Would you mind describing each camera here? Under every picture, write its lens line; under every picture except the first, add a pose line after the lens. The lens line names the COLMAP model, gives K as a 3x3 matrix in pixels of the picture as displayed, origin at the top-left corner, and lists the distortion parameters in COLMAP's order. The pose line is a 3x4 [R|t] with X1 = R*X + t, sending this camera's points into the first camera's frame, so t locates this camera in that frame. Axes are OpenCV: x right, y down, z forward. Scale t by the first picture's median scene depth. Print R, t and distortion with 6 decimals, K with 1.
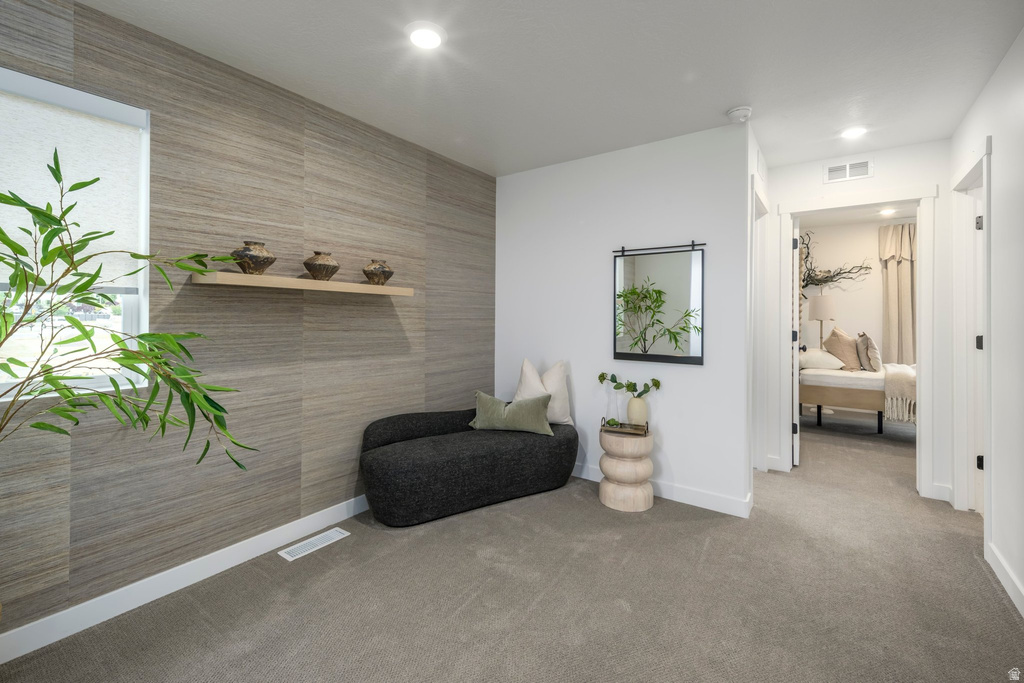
lens RADIAL K [[452.3, 0, 512.6], [0, 452.3, 322.0], [0, 0, 1]] dist [0.008681, -0.000132]
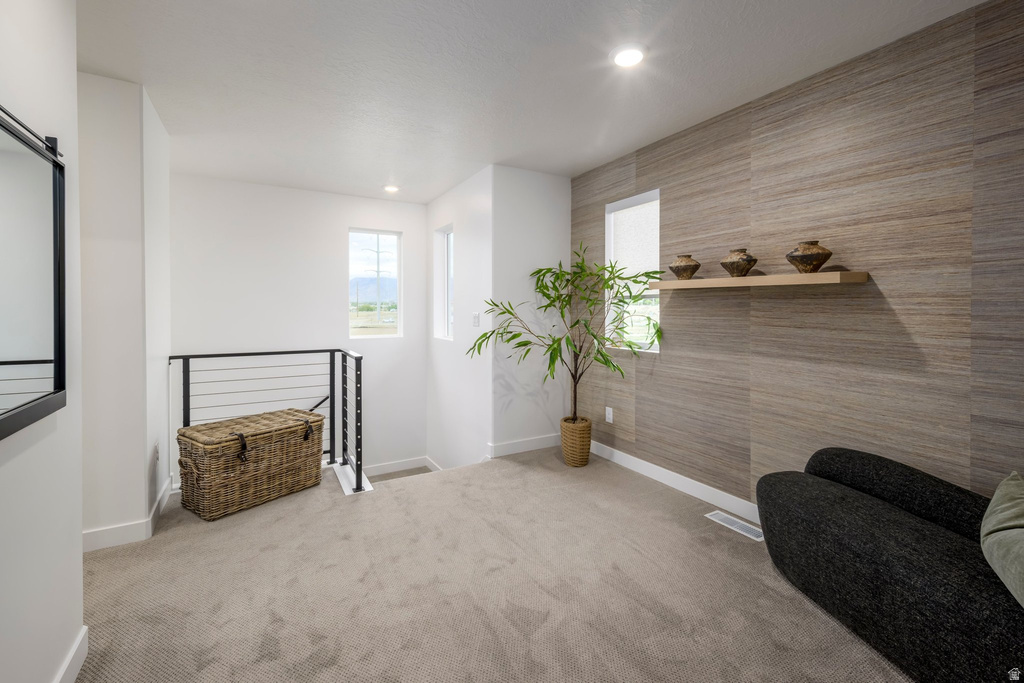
lens RADIAL K [[444.8, 0, 513.9], [0, 444.8, 333.2], [0, 0, 1]] dist [0.002869, -0.000386]
pose [[-0.428265, 0.037590, -0.902871, 0.658419], [-0.022106, 0.998400, 0.052053, -0.002766], [0.903383, 0.042251, -0.426749, 0.881726]]
